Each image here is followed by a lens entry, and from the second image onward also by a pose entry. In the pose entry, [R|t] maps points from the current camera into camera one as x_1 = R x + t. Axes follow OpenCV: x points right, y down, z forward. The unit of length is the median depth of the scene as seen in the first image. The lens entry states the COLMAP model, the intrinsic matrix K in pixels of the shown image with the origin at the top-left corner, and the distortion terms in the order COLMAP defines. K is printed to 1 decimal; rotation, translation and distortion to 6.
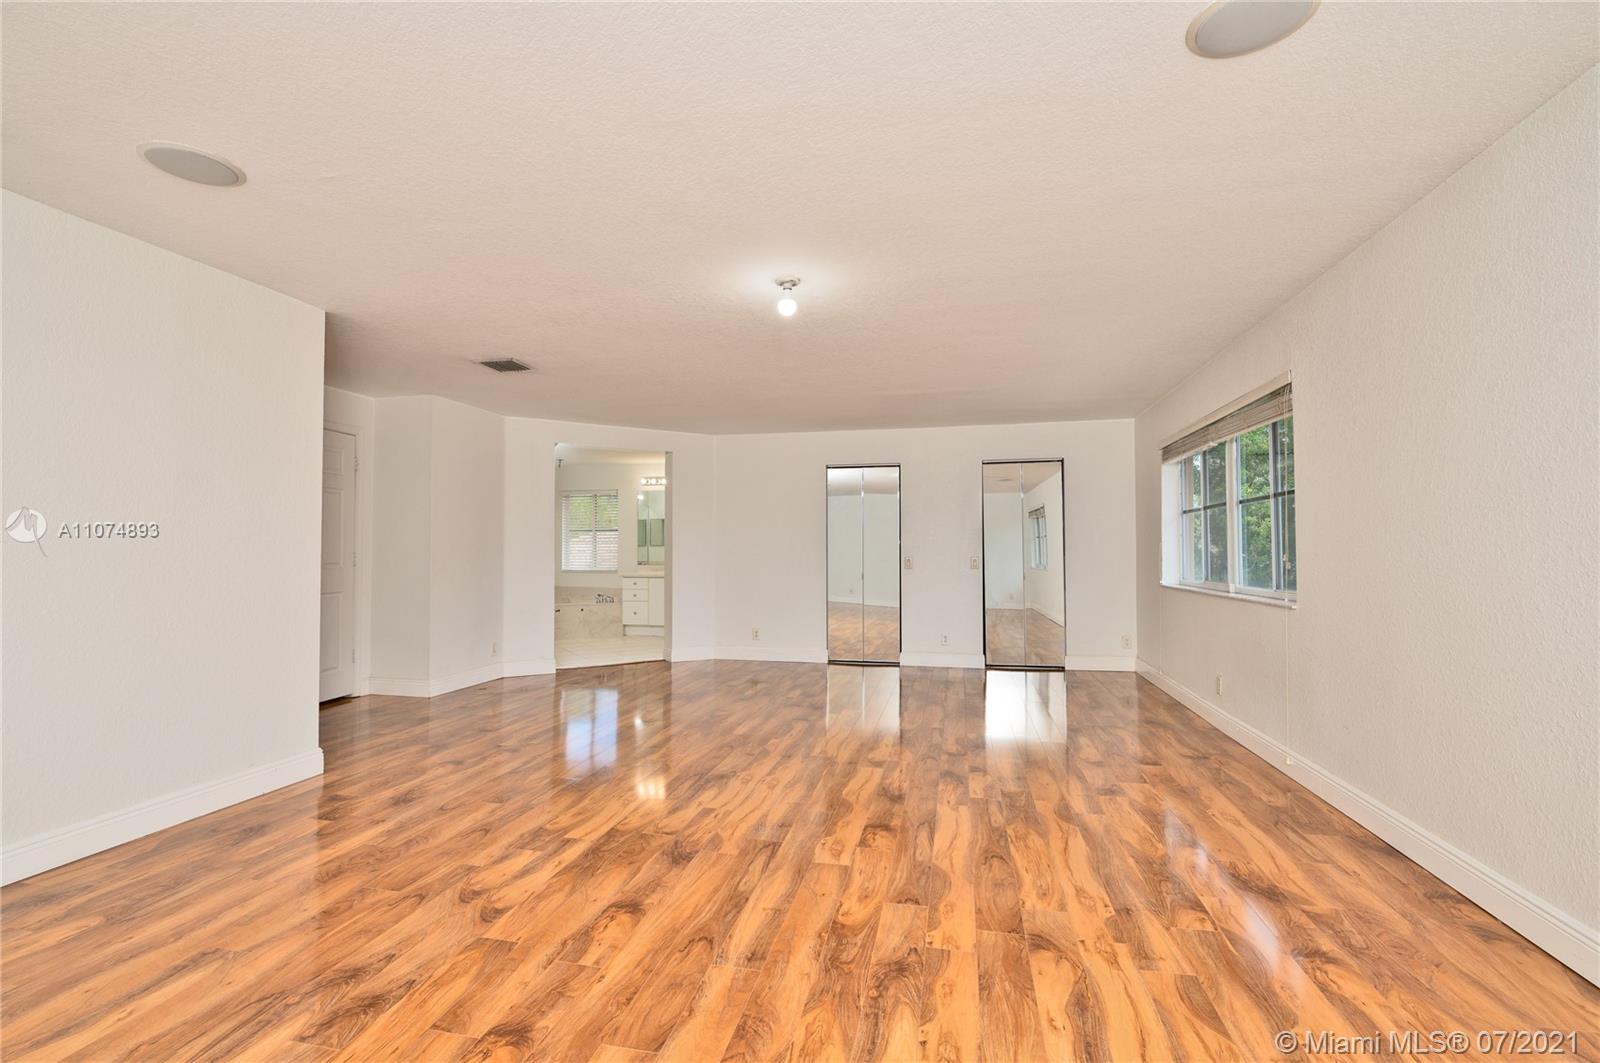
lens RADIAL K [[738.4, 0, 800.0], [0, 738.4, 534.1], [0, 0, 1]] dist [0.000731, 0.000028]
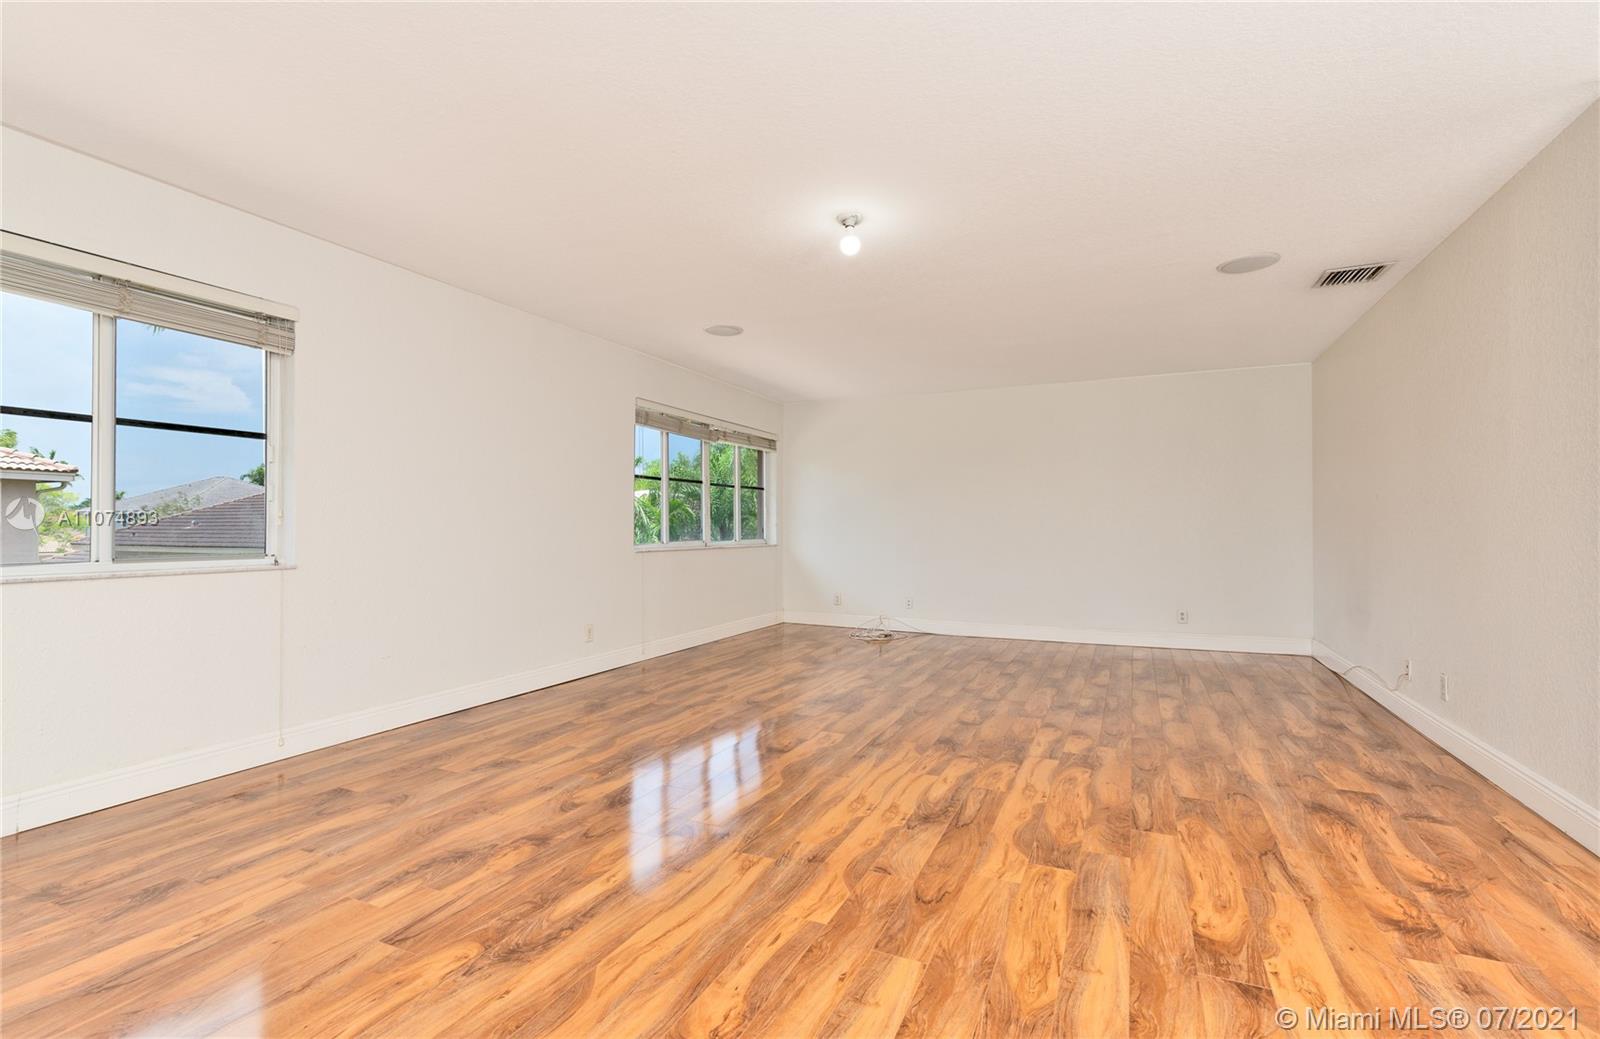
lens RADIAL K [[748.0, 0, 800.2], [0, 748.0, 522.1], [0, 0, 1]] dist [0.000875, 0.000167]
pose [[-0.977509, 0.002911, 0.210873, -0.161158], [-0.003667, 0.999519, -0.030799, 0.078106], [-0.210861, -0.030879, -0.977028, 2.005092]]
